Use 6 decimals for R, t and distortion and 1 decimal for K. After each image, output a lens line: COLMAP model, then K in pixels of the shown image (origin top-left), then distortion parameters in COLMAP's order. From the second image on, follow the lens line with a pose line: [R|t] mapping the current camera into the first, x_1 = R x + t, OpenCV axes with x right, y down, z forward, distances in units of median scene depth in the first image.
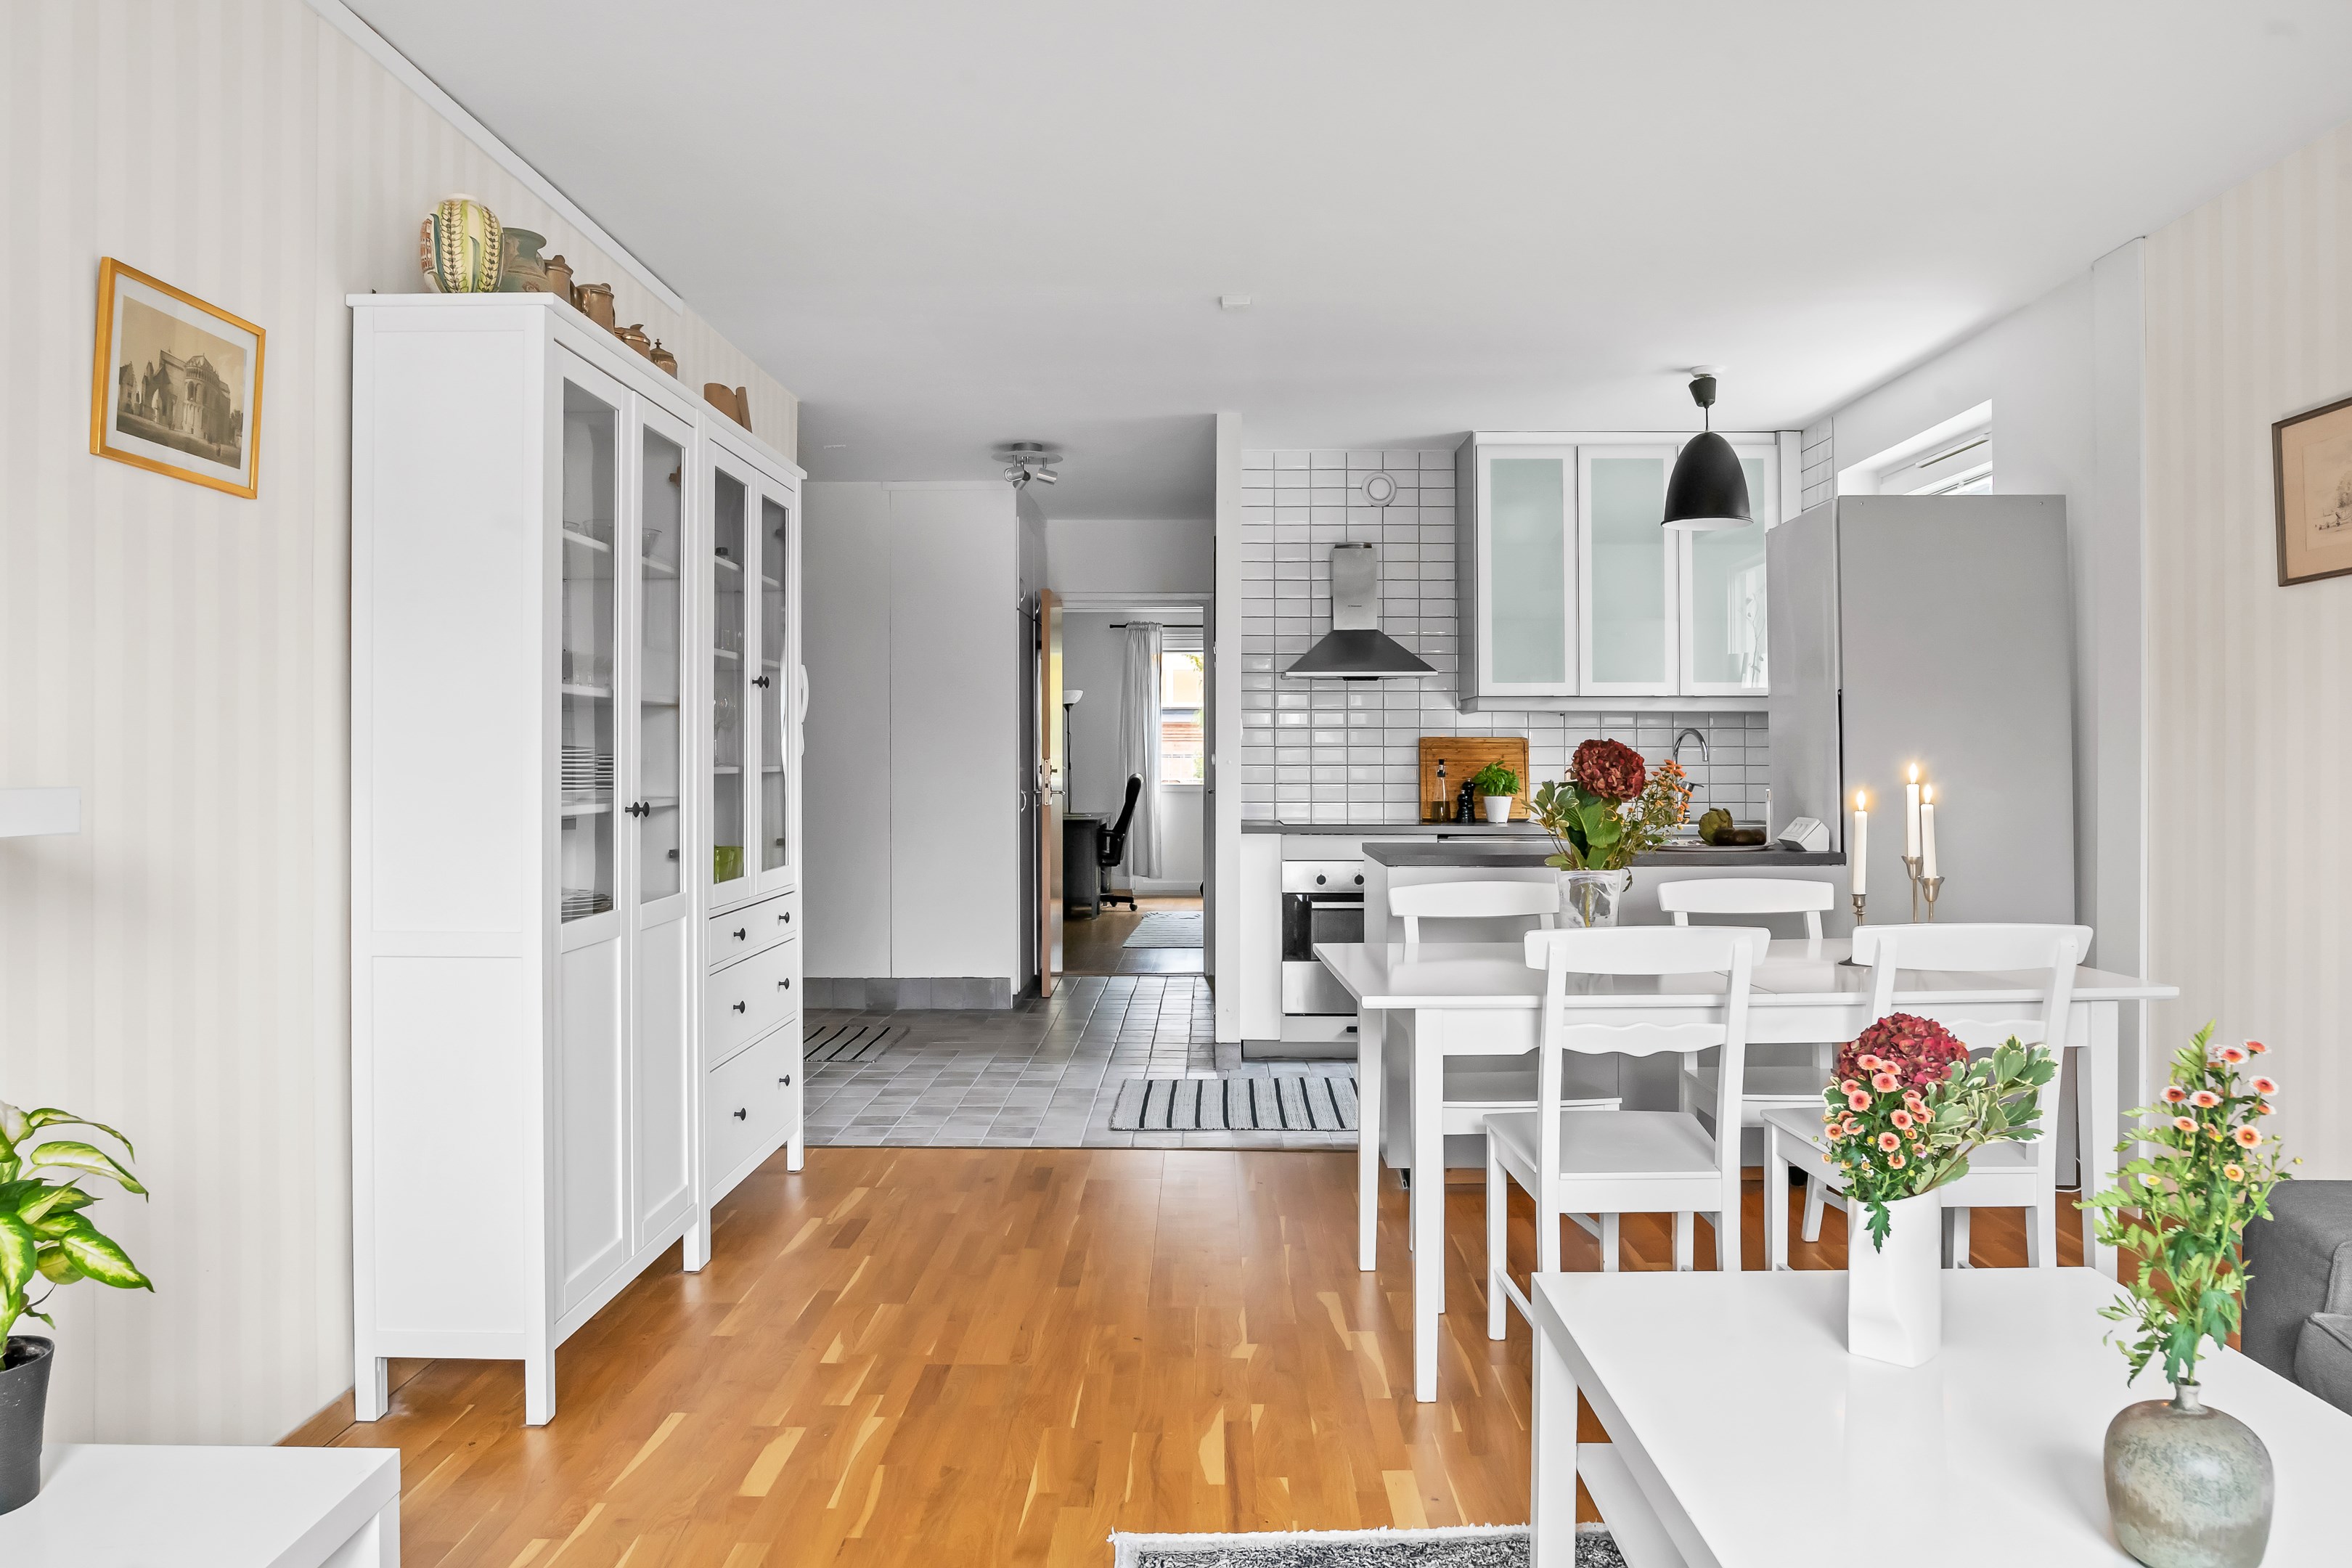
lens RADIAL K [[1603.8, 0, 1180.8], [0, 1603.8, 767.6], [0, 0, 1]] dist [-0.035510, 0.015305]
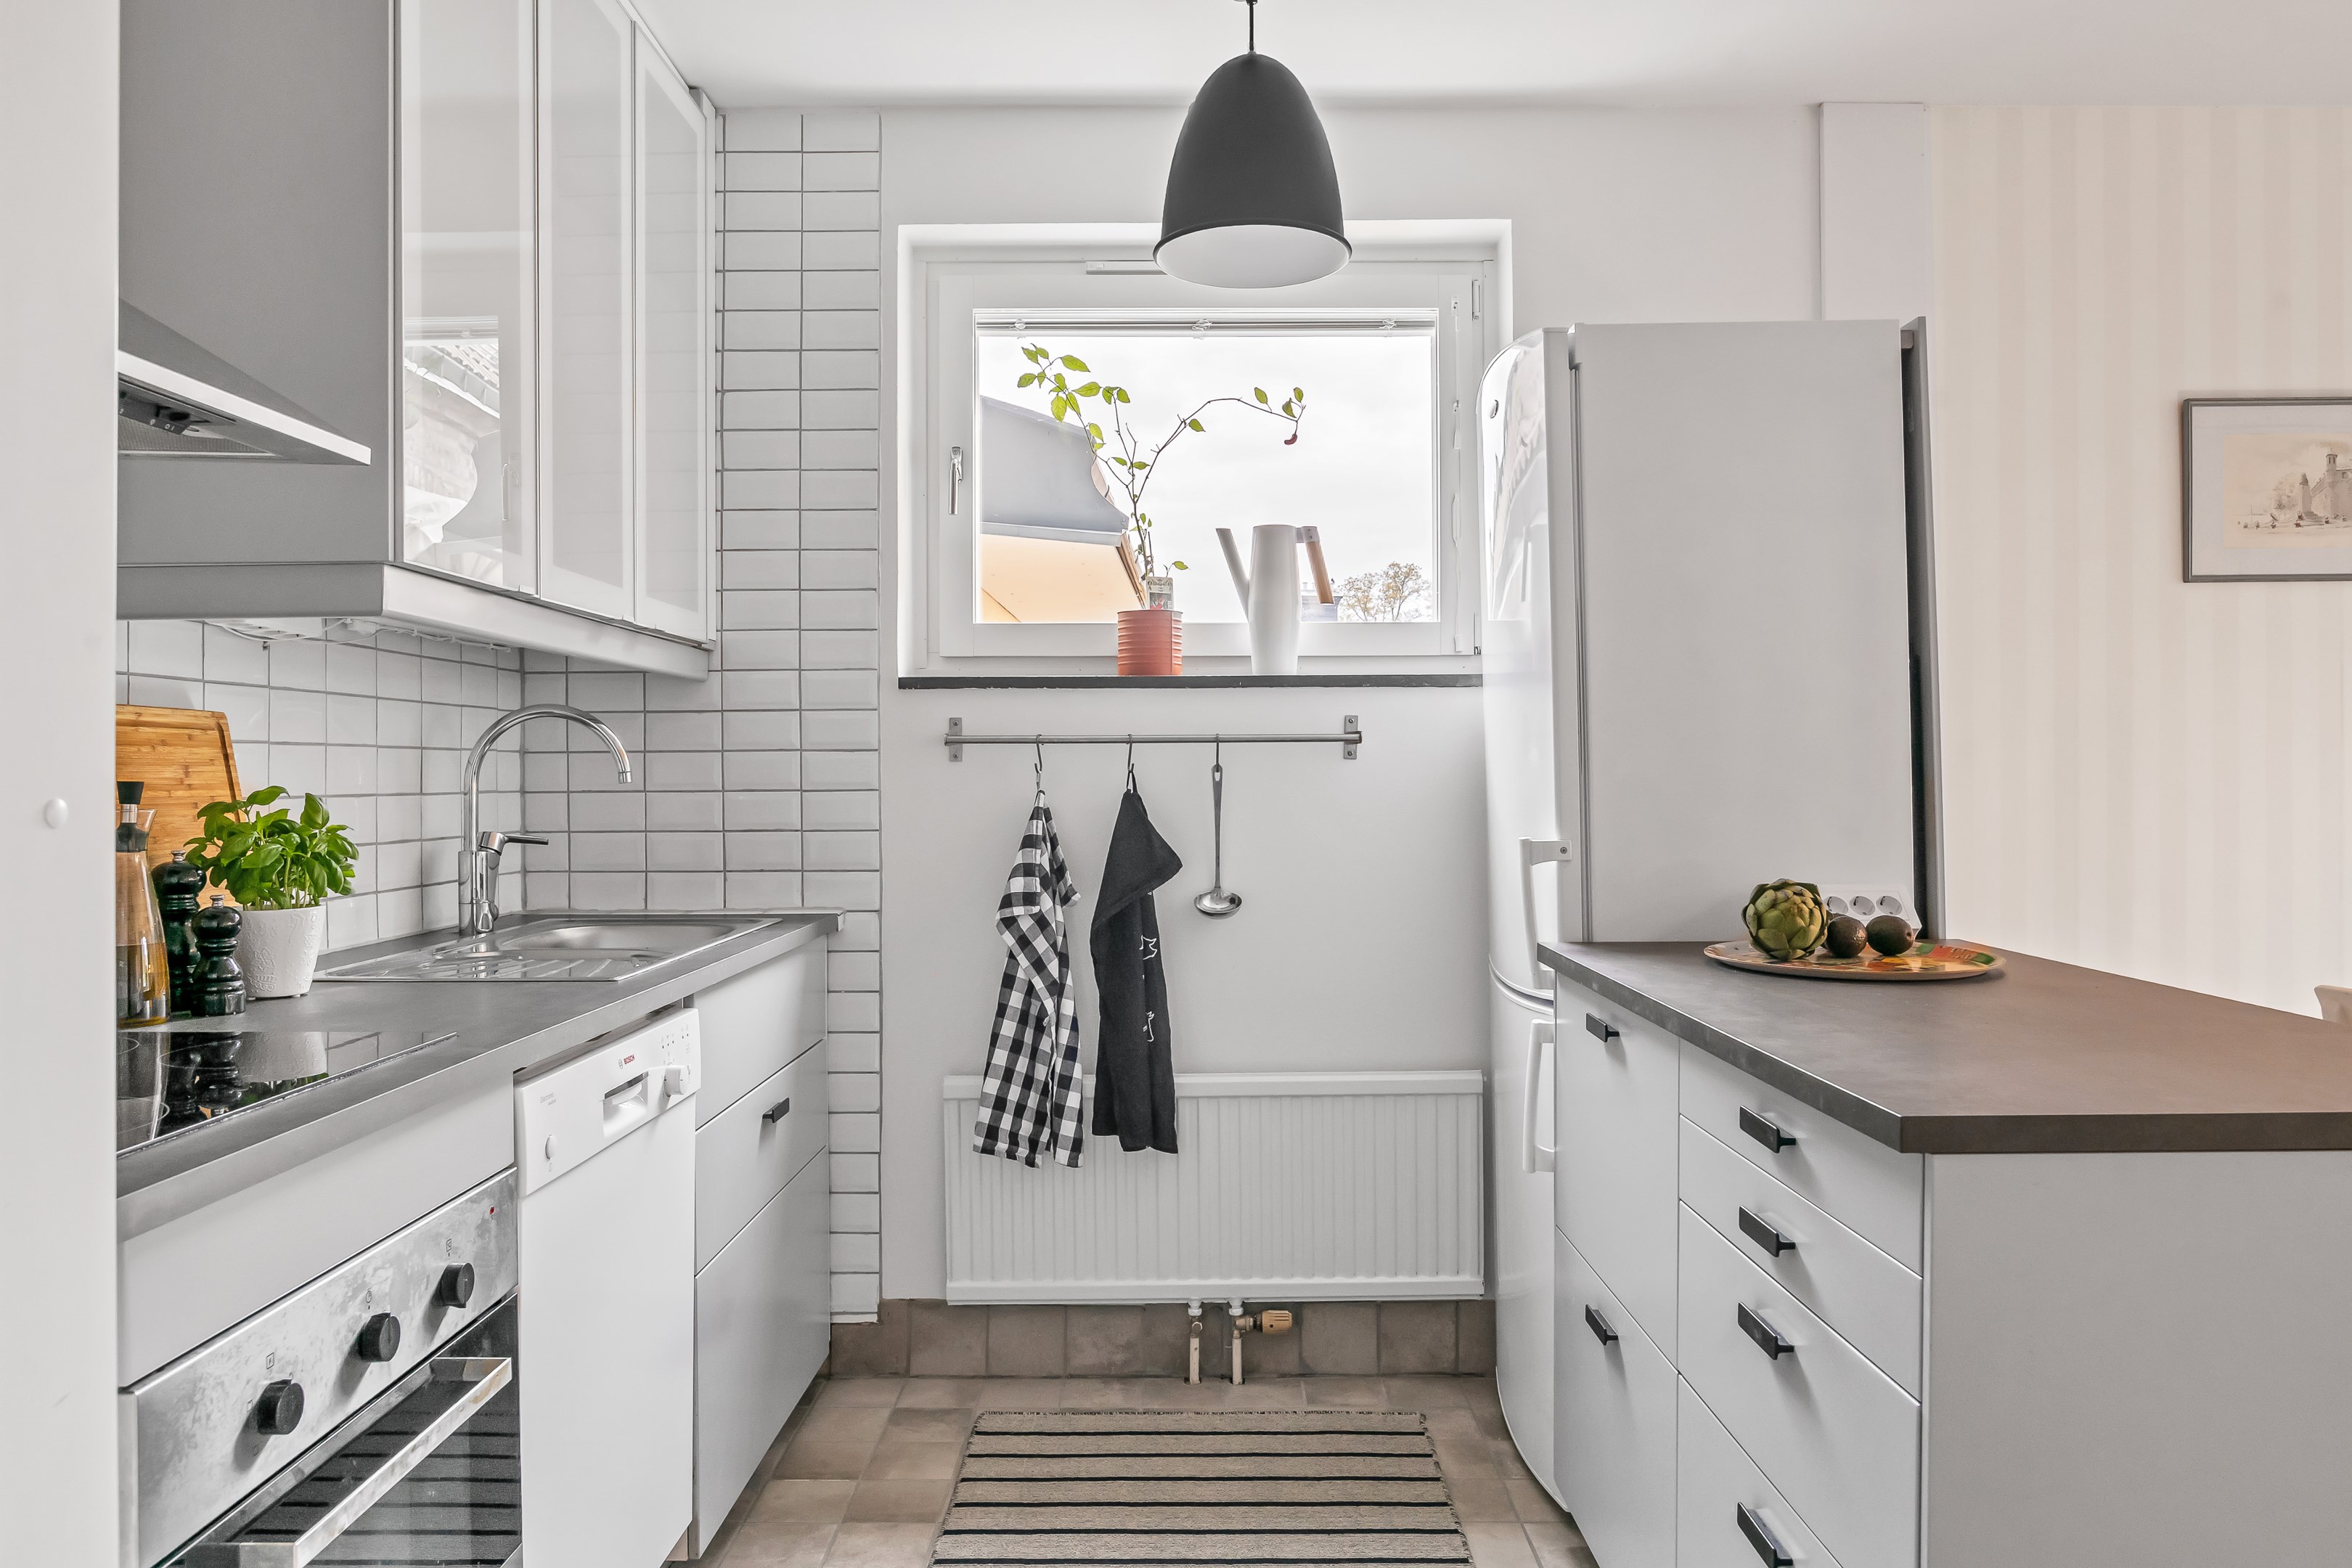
lens RADIAL K [[1603.8, 0, 1183.4], [0, 1603.8, 772.0], [0, 0, 1]] dist [-0.035510, 0.015305]
pose [[-0.032657, -0.000078, 0.999467, -0.101487], [0.008894, 0.999960, 0.000369, -0.005560], [-0.999427, 0.008901, -0.032655, 0.841791]]
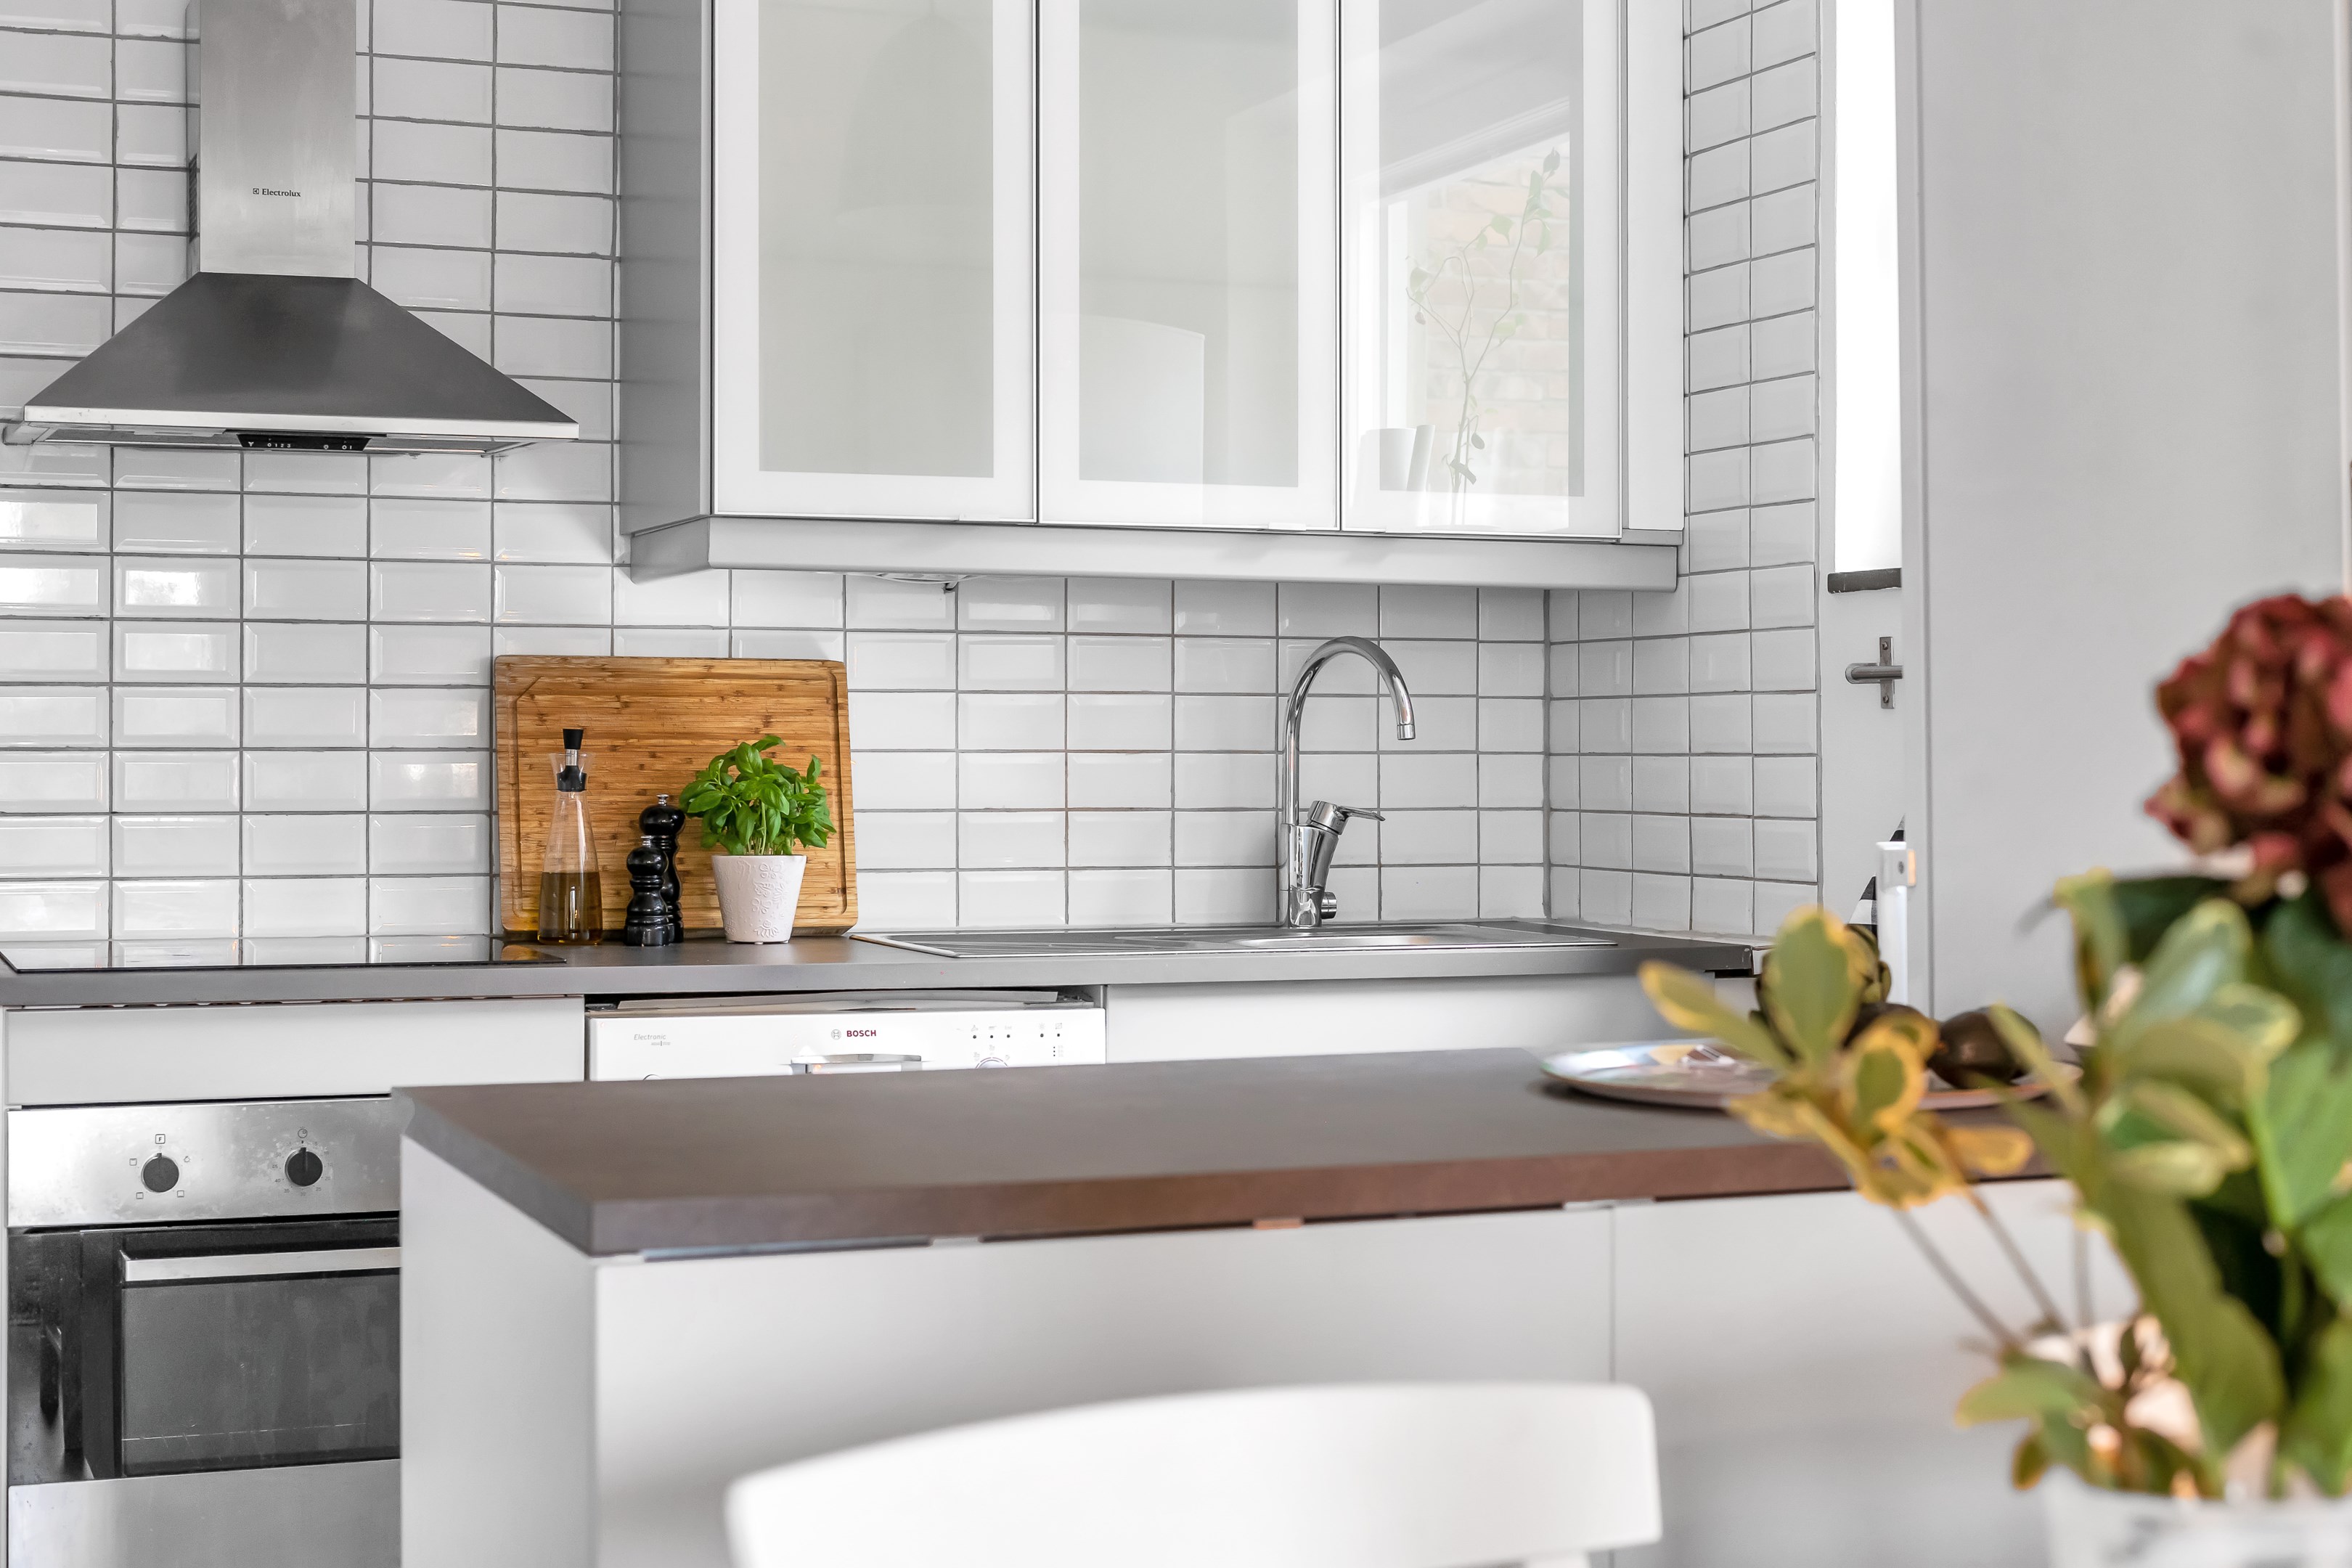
lens RADIAL K [[3482.7, 0, 1179.6], [0, 3482.7, 760.6], [0, 0, 1]] dist [-0.026916, 0.000000]
pose [[0.923147, 0.000026, 0.384448, 0.019379], [-0.001973, 0.999987, 0.004671, -0.002901], [-0.384442, -0.005071, 0.923135, 0.364089]]
